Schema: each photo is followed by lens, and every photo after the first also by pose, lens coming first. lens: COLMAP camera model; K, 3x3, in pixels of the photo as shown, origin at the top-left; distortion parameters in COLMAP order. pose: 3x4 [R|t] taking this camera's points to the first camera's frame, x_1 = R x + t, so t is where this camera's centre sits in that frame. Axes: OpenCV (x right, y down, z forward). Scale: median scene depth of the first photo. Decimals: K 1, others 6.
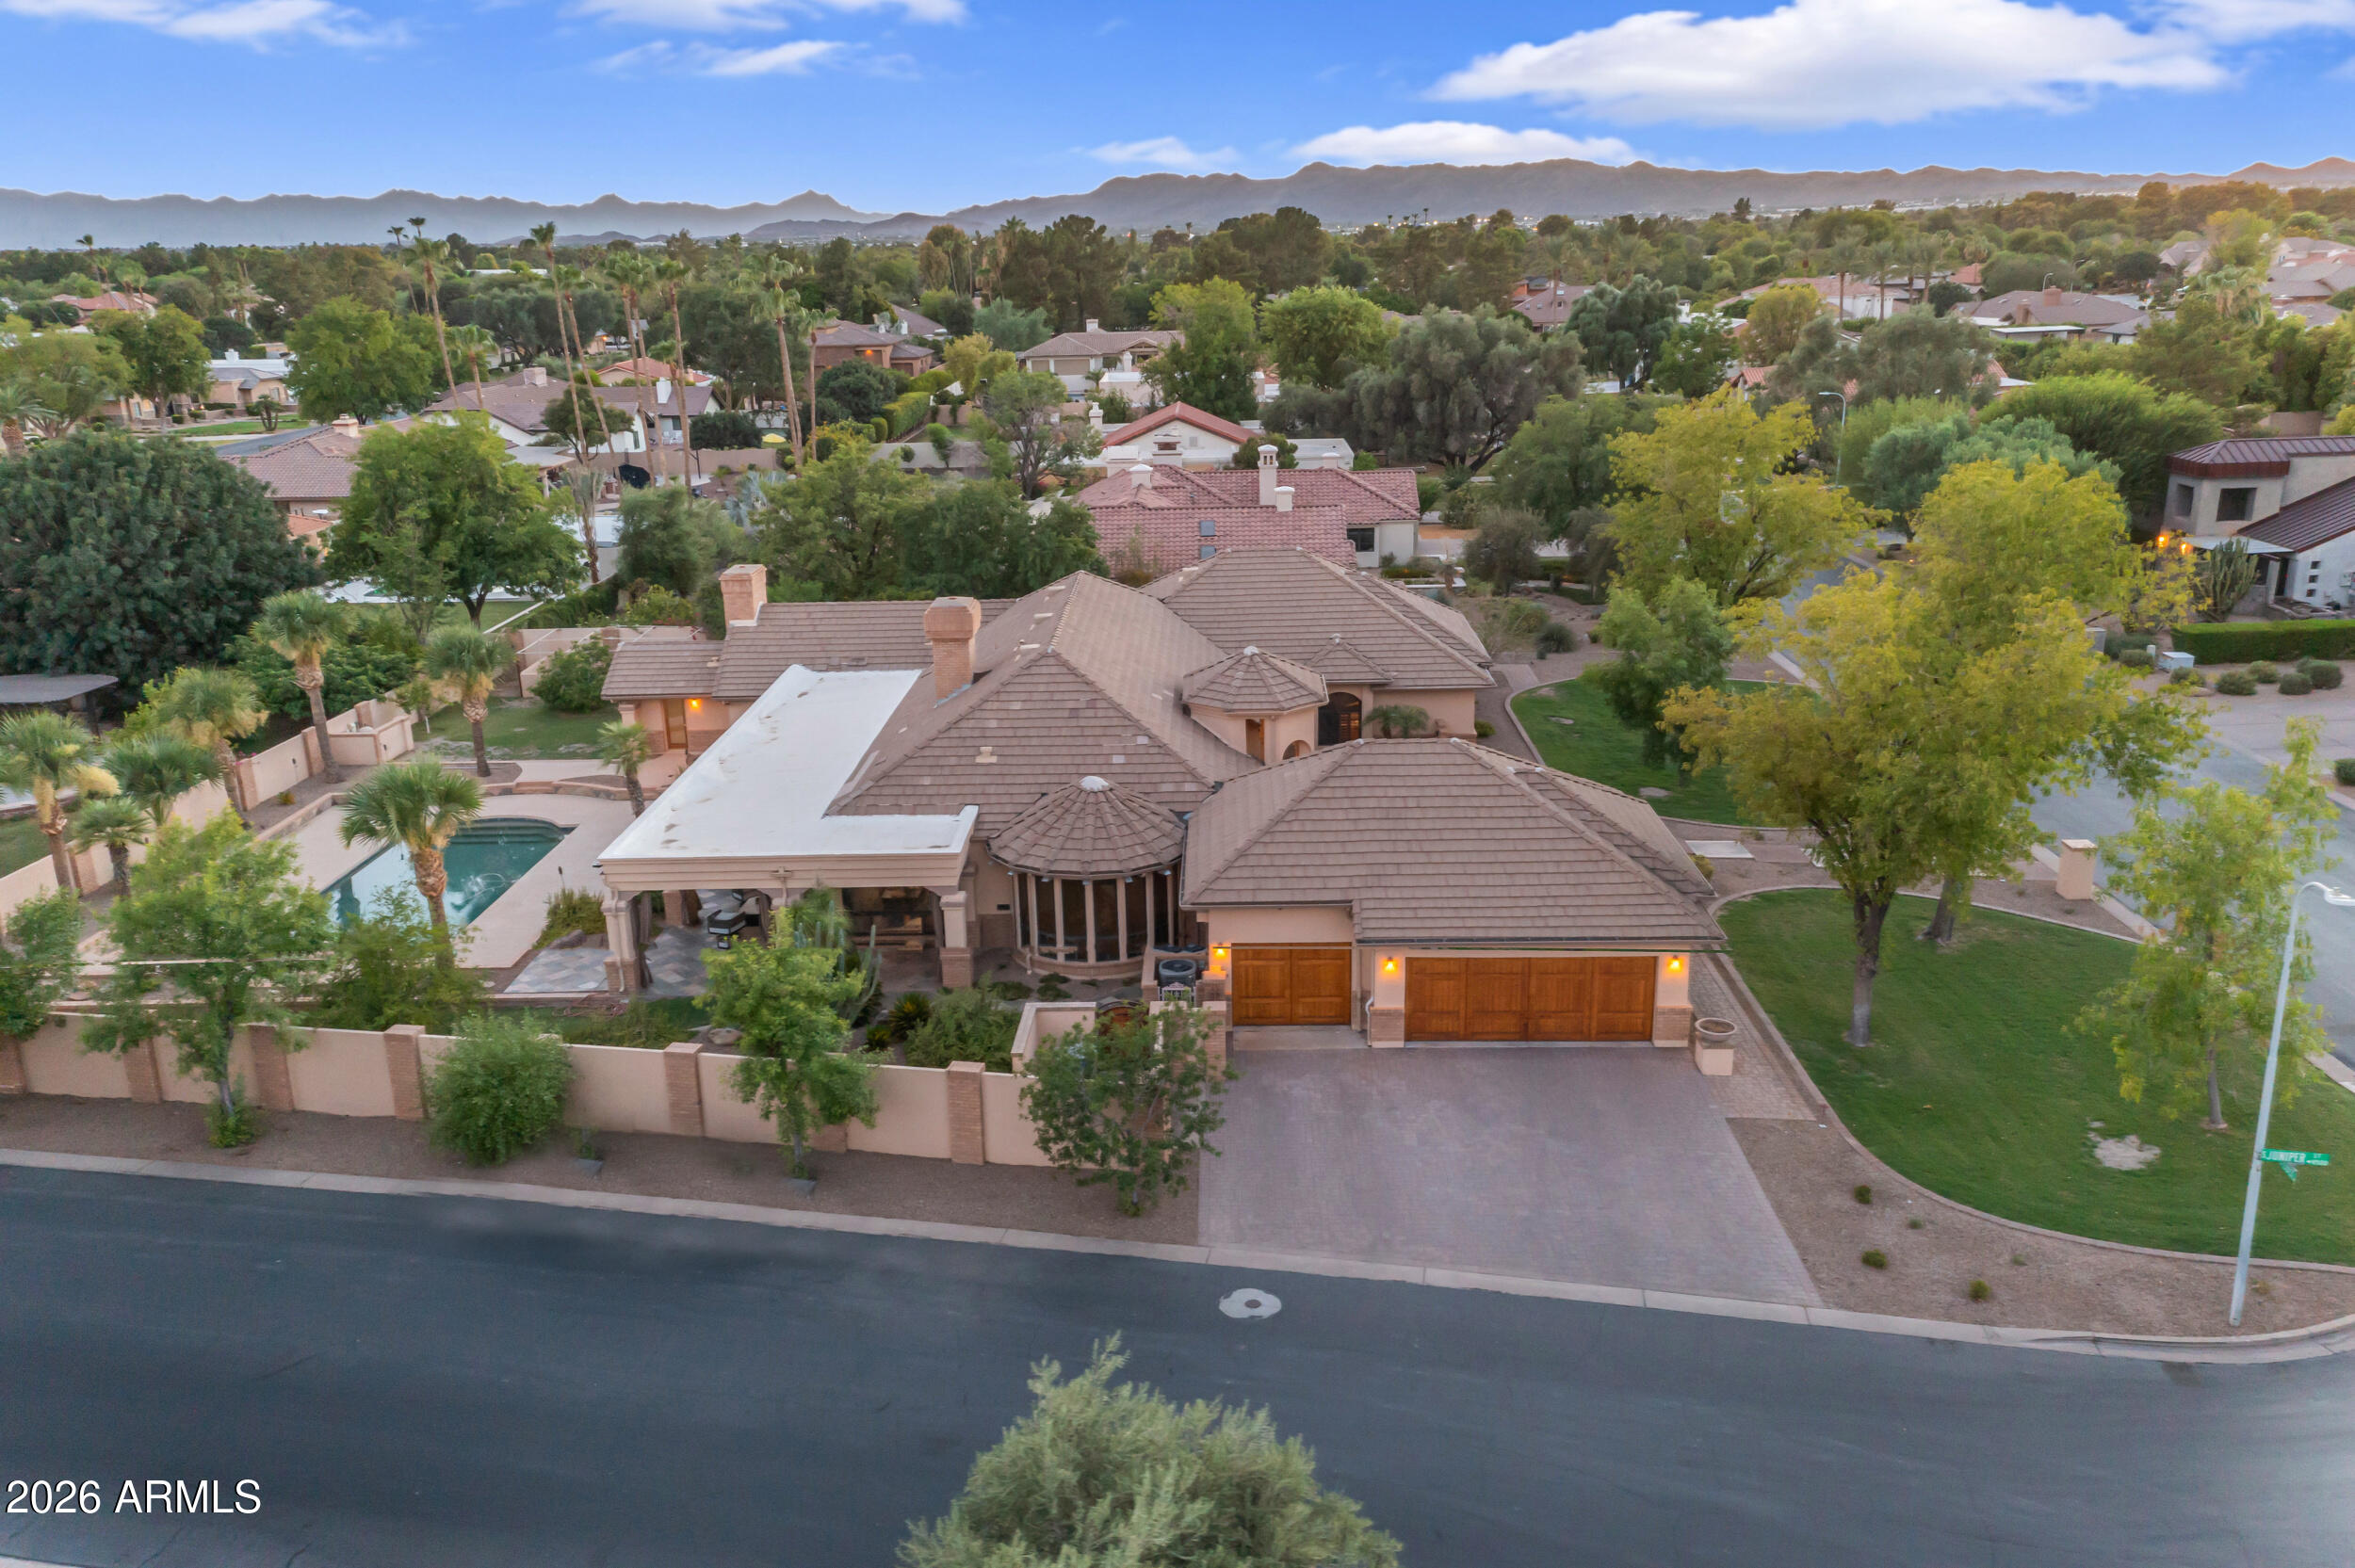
lens RADIAL K [[1792.0, 0, 1177.5], [0, 1792.0, 784.0], [0, 0, 1]] dist [0.100889, -0.049151]
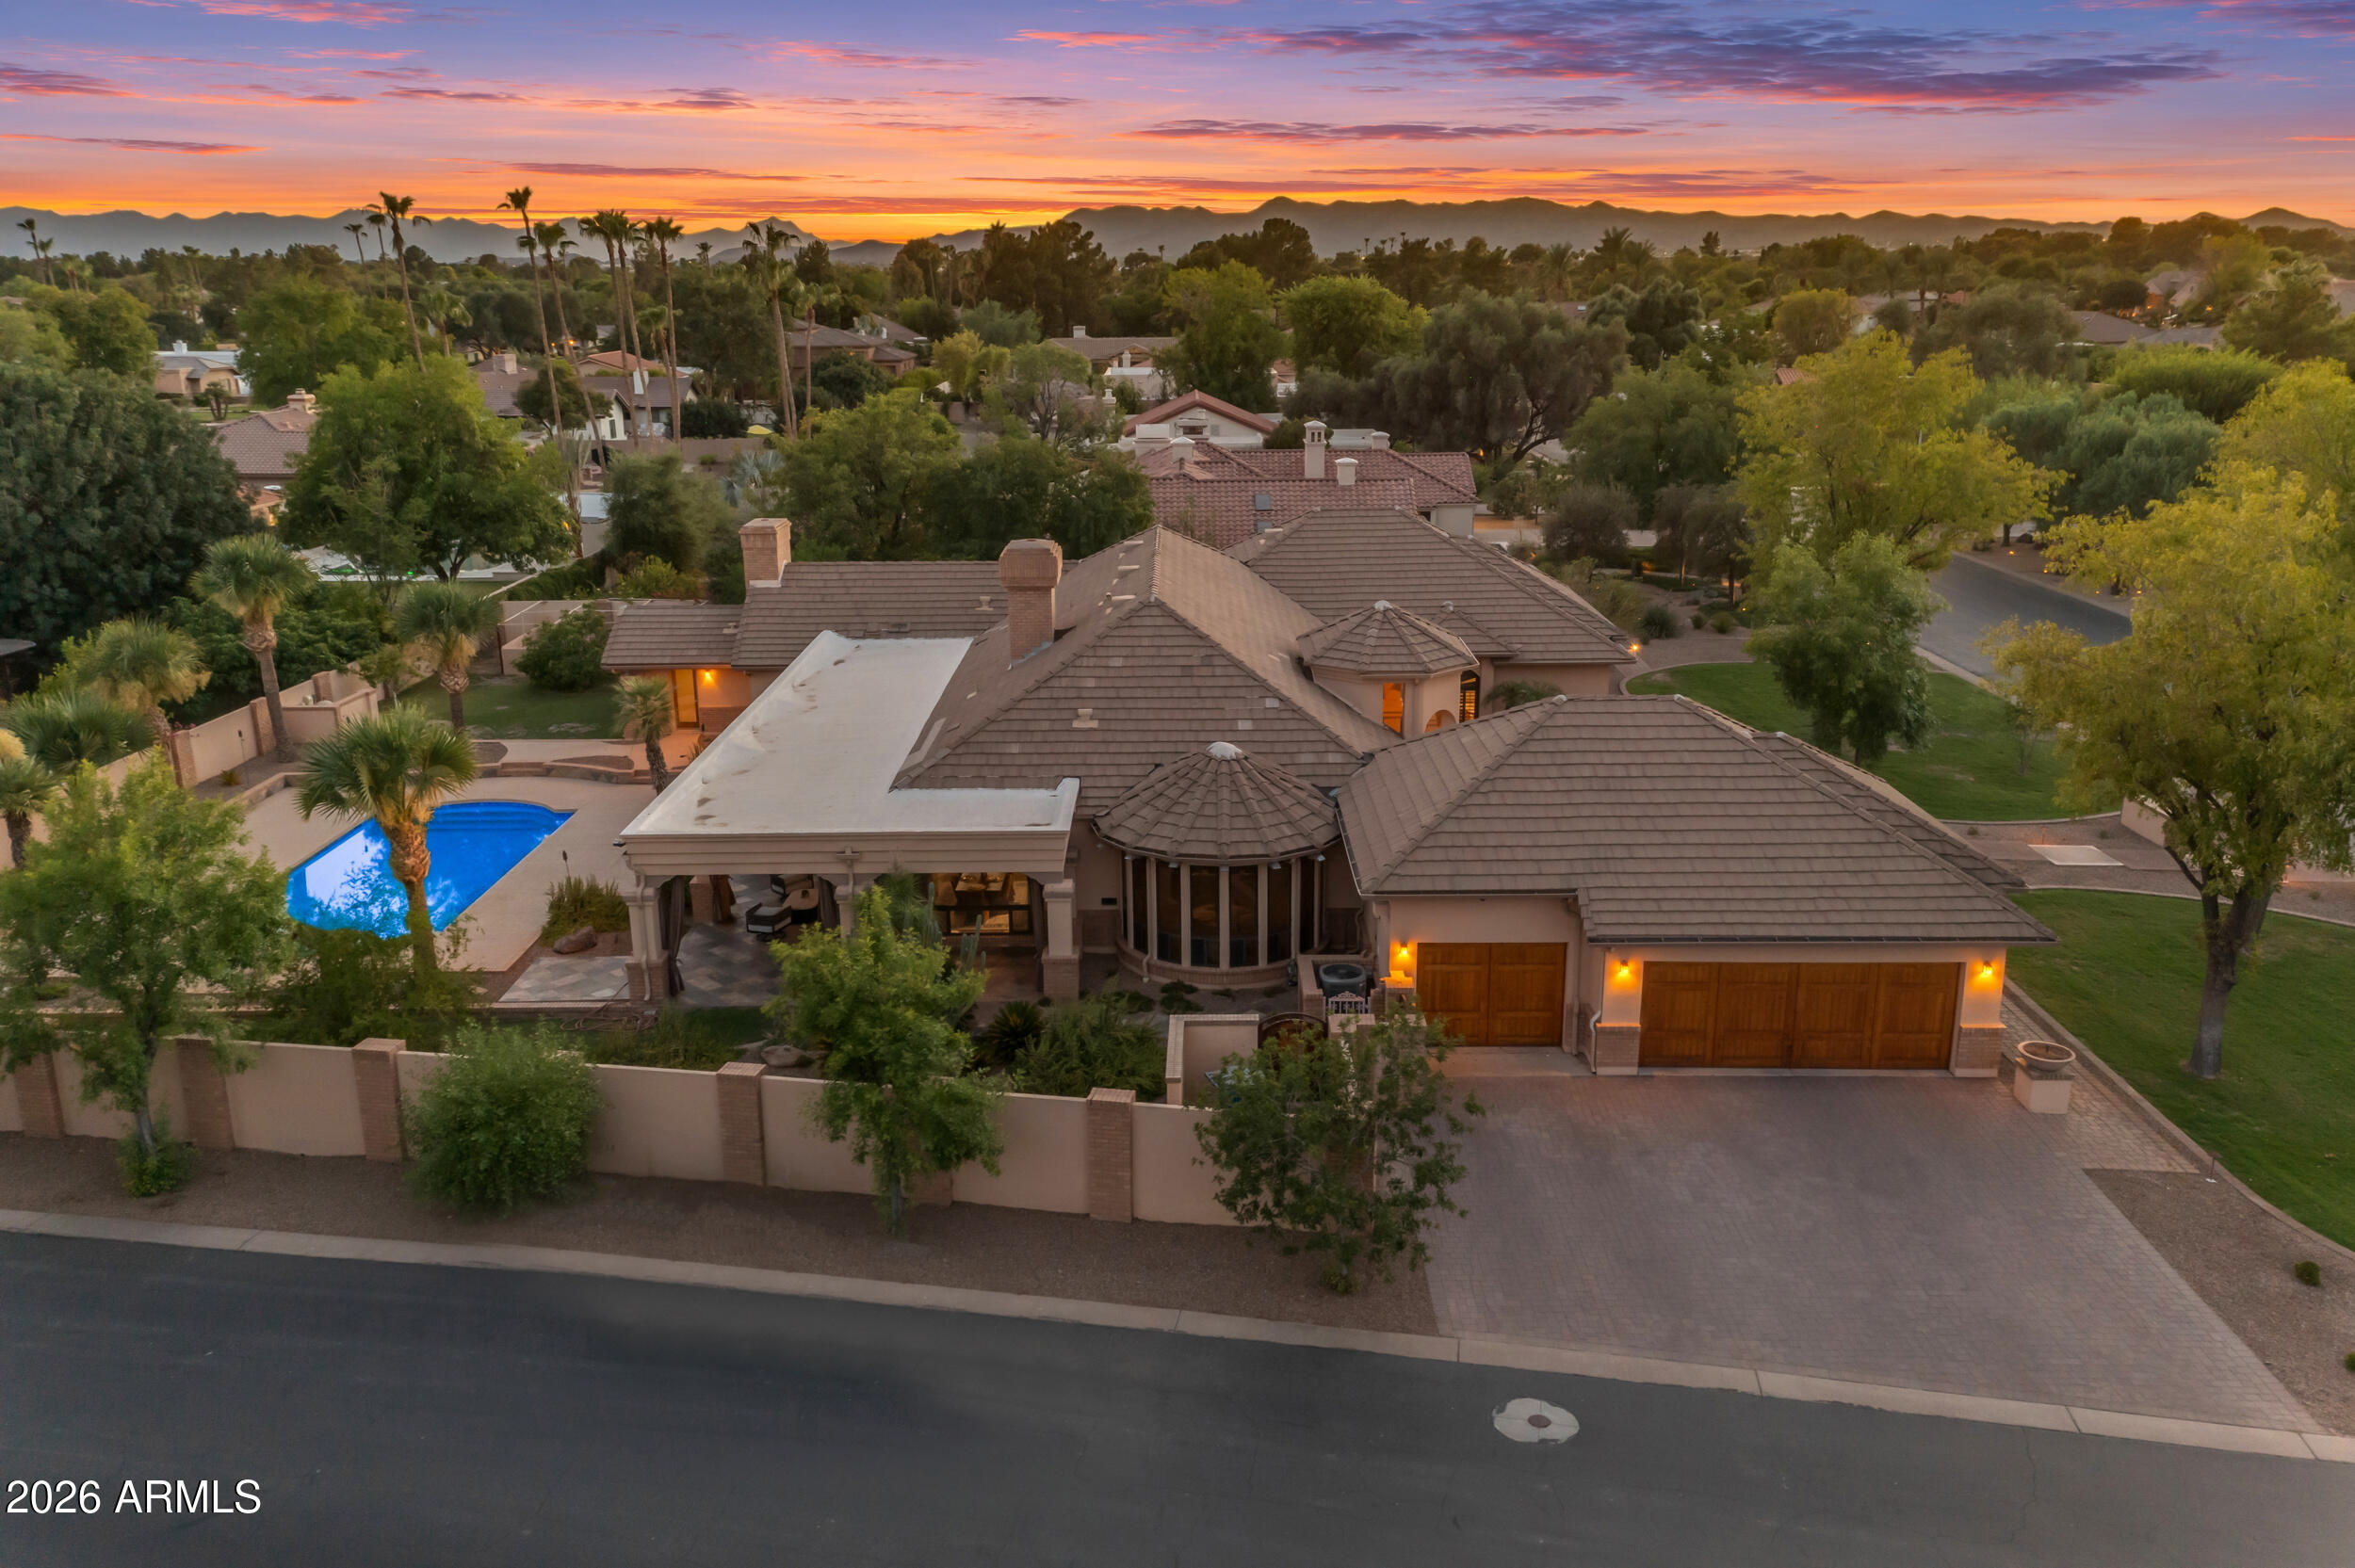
lens RADIAL K [[1792.0, 0, 1177.5], [0, 1792.0, 784.0], [0, 0, 1]] dist [0.100889, -0.049151]
pose [[0.999693, 0.008026, 0.023440, -0.069986], [-0.007638, 0.999833, -0.016591, 0.023109], [-0.023569, 0.016407, 0.999588, 0.144166]]
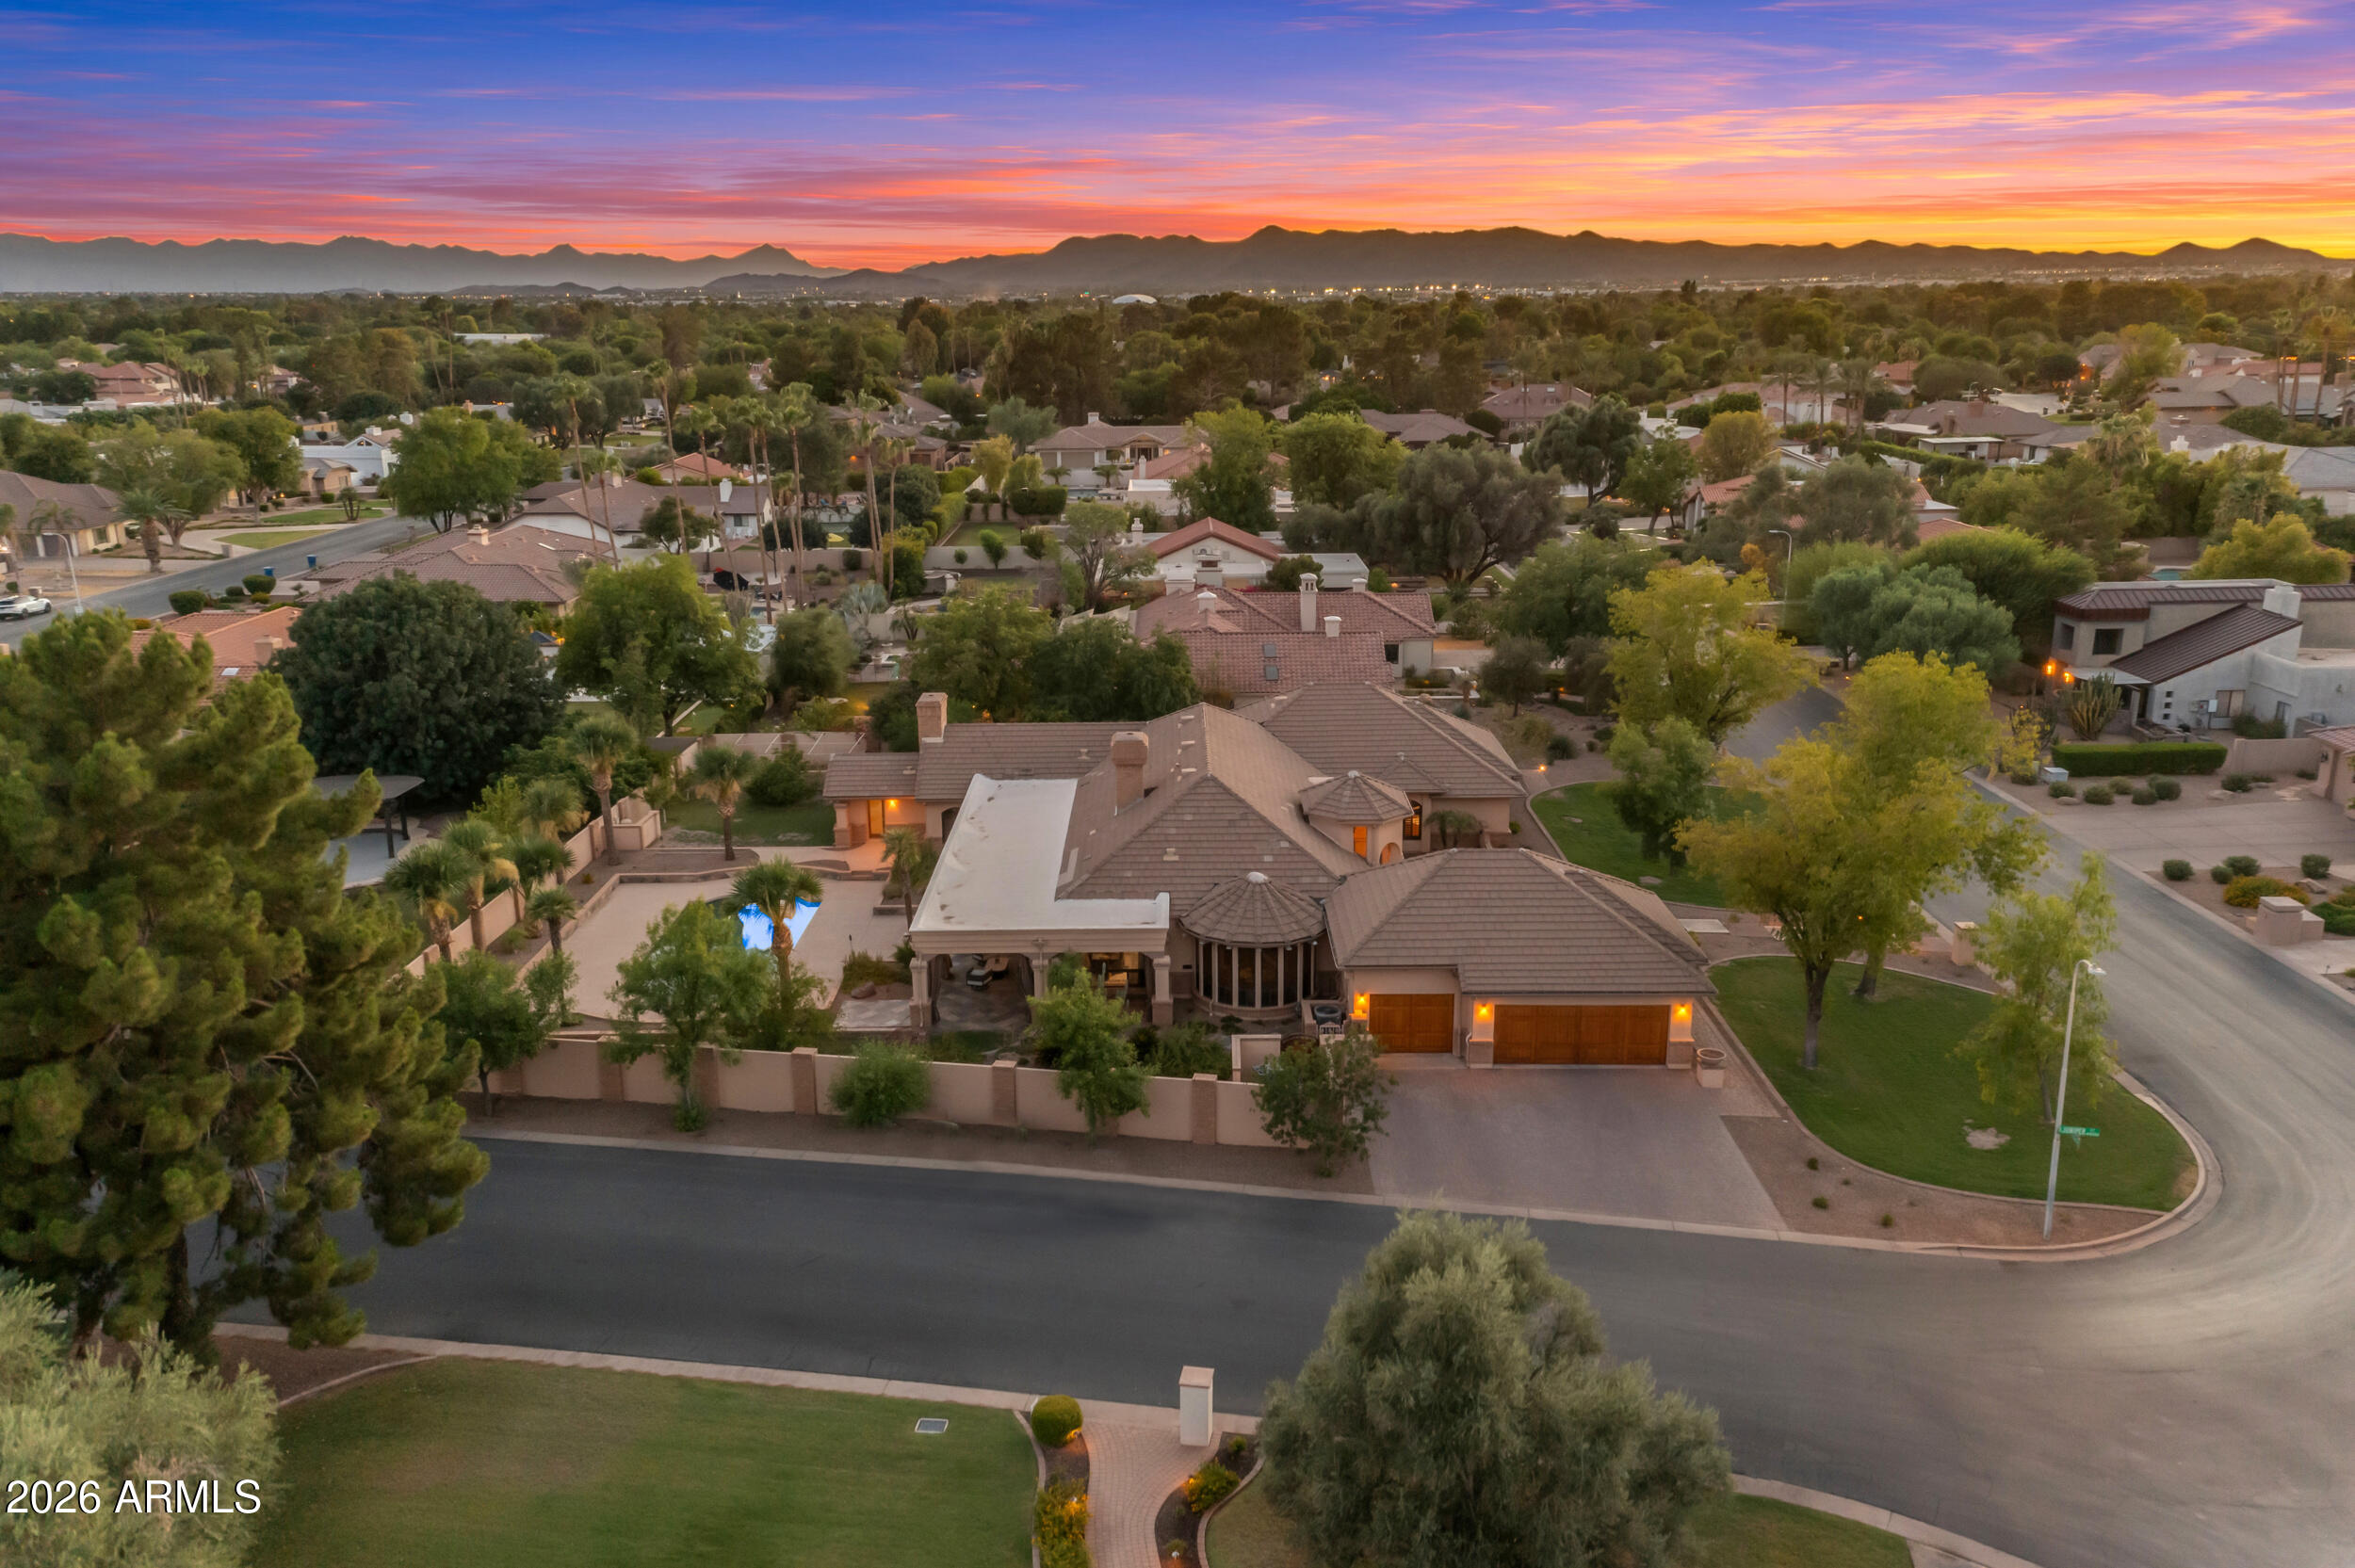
lens RADIAL K [[1796.5, 0, 1177.5], [0, 1796.5, 784.0], [0, 0, 1]] dist [0.098394, -0.011244]
pose [[0.999590, 0.007150, 0.027737, -0.117753], [-0.006327, 0.999540, -0.029657, -0.024700], [-0.027936, 0.029469, 0.999175, -0.306320]]
